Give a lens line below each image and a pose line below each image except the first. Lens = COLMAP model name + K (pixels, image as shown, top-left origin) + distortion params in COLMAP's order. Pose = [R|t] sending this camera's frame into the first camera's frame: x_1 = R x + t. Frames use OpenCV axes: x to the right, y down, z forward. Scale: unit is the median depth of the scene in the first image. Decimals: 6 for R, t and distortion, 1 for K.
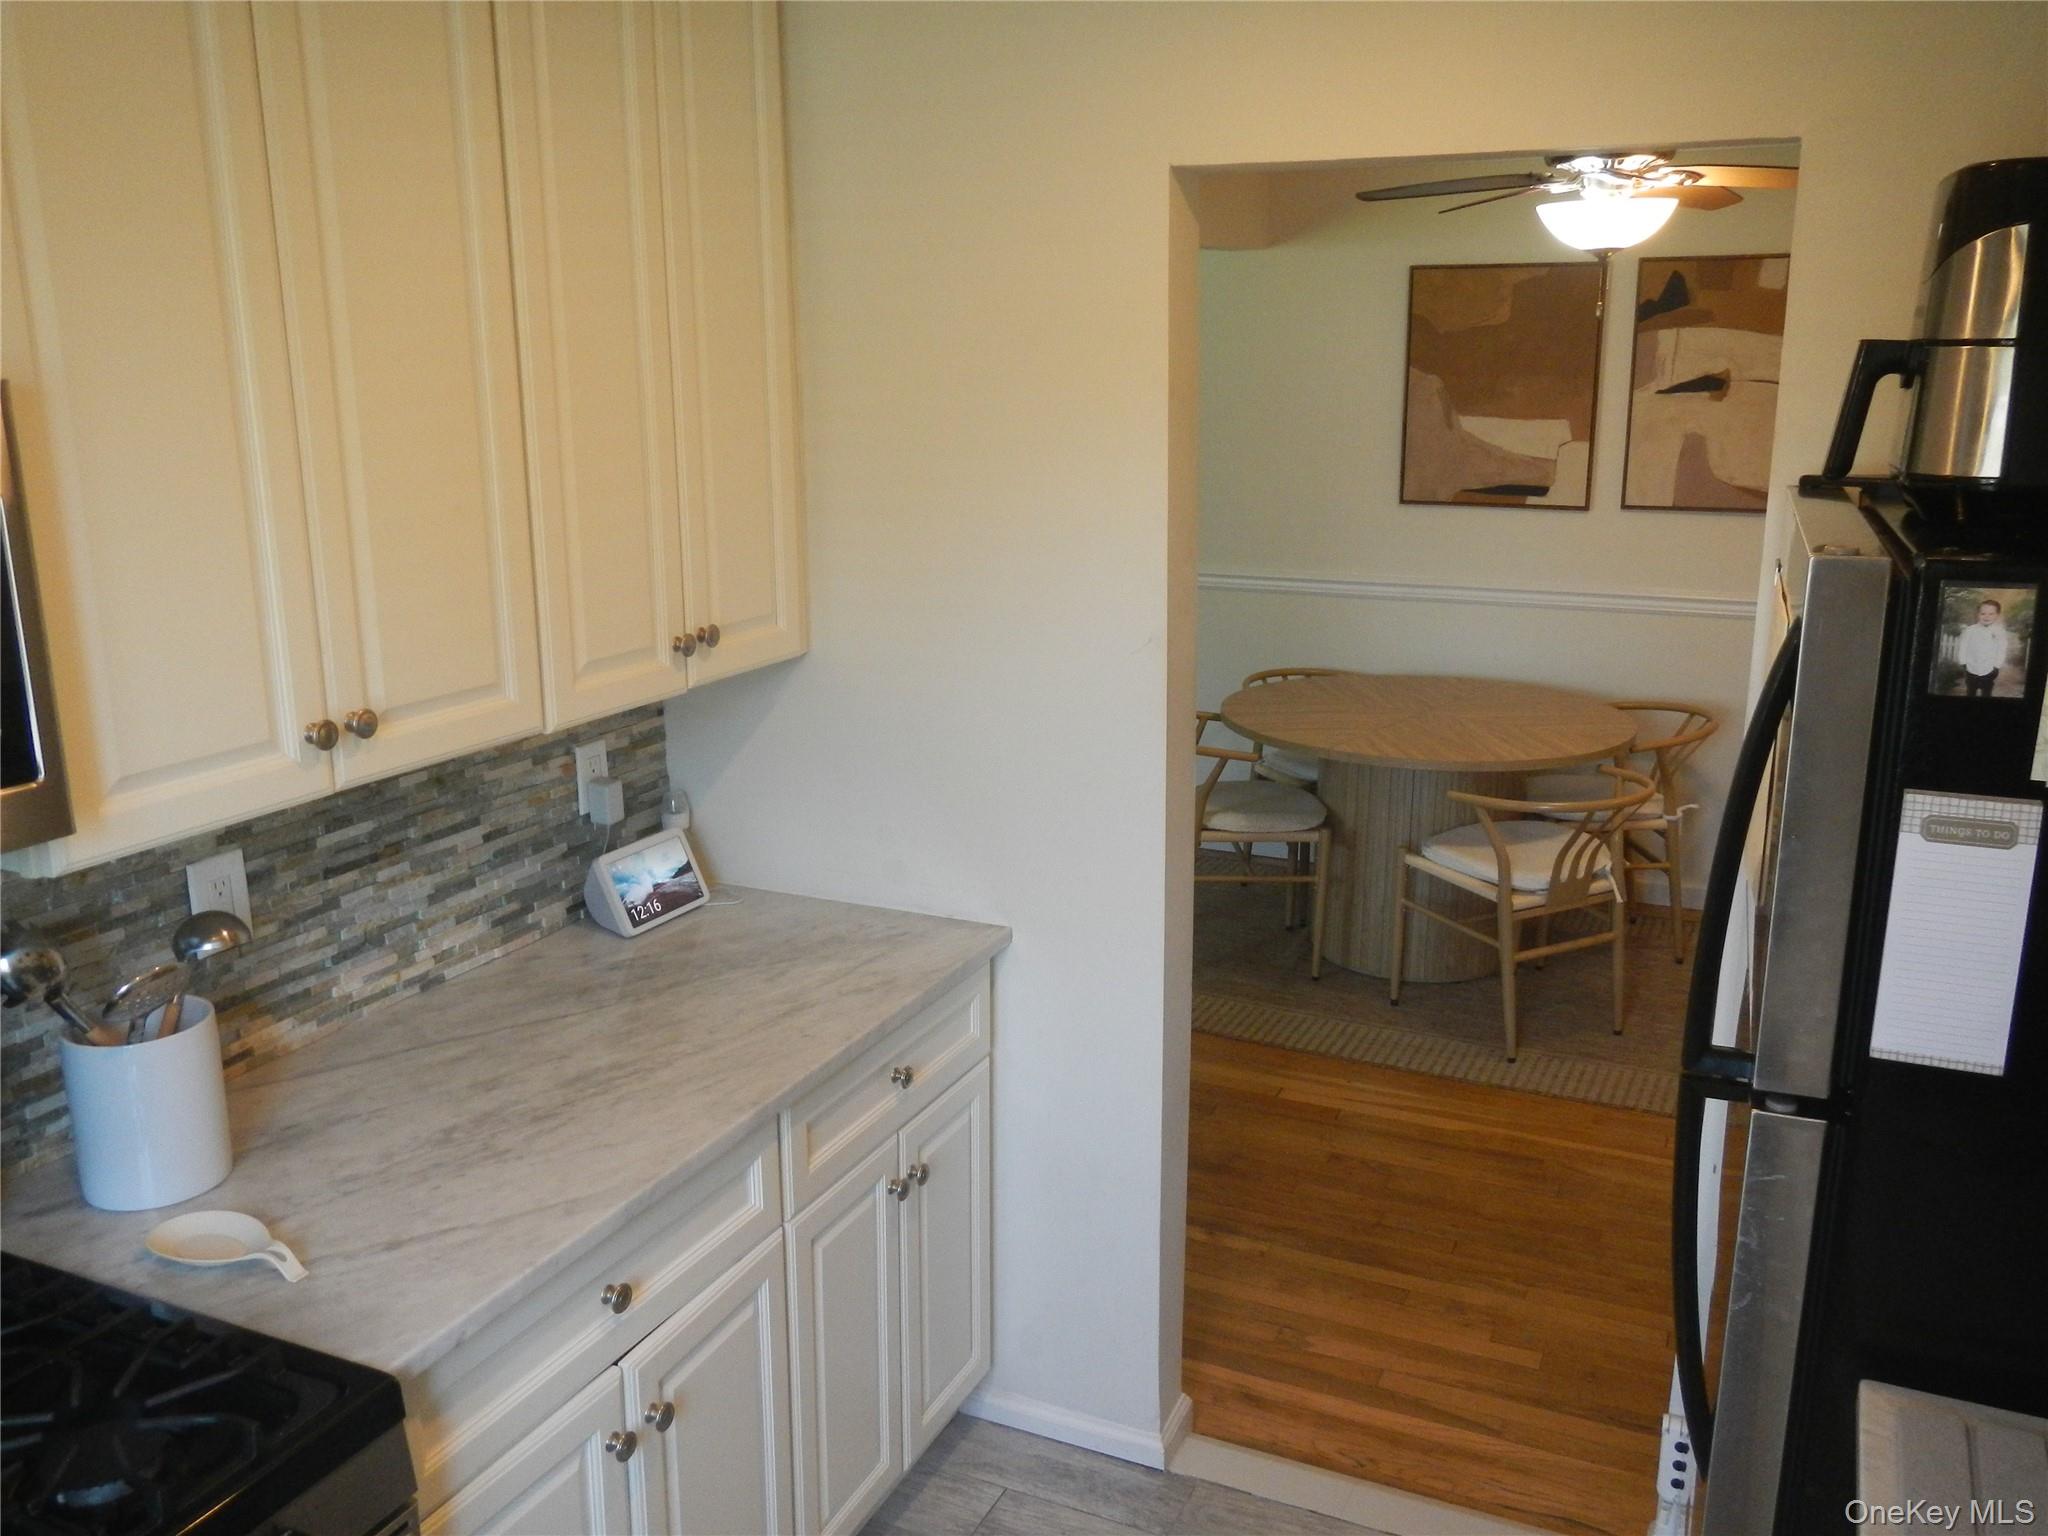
lens RADIAL K [[1703.1, 0, 1022.0], [0, 1703.1, 776.9], [0, 0, 1]] dist [0.003834, 0.013817]
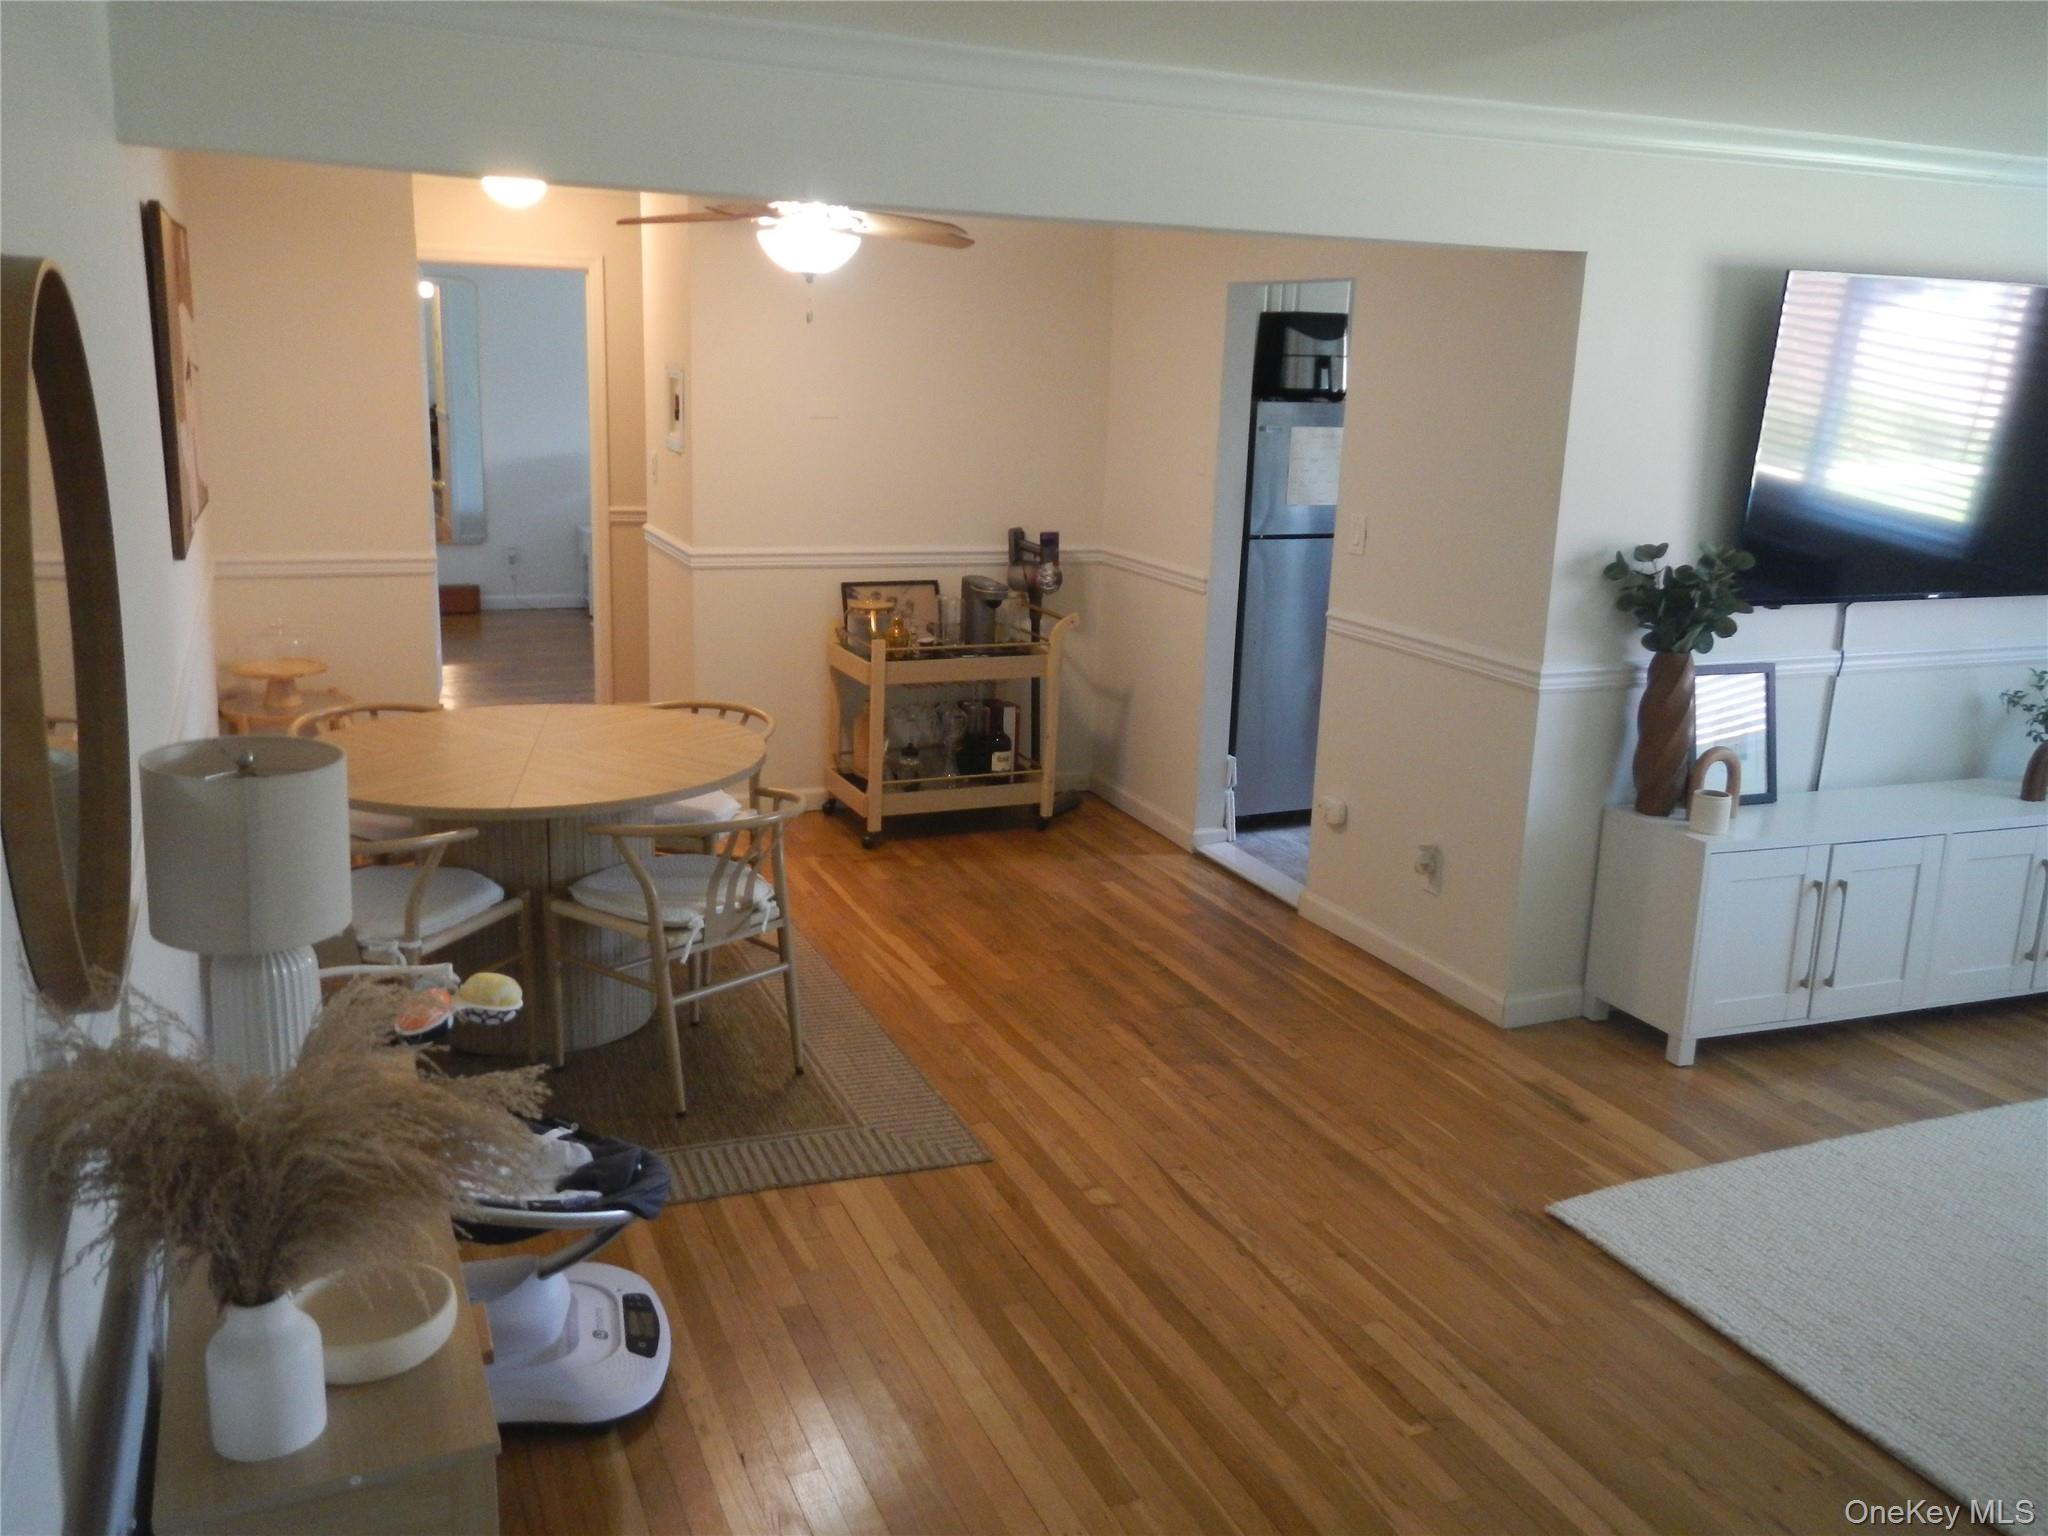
lens RADIAL K [[1703.1, 0, 1026.9], [0, 1703.1, 765.8], [0, 0, 1]] dist [0.003834, 0.013817]
pose [[-0.744298, -0.177754, 0.643757, -0.496234], [0.133704, 0.904754, 0.404405, -0.332173], [-0.654327, 0.387071, -0.649641, 1.317506]]
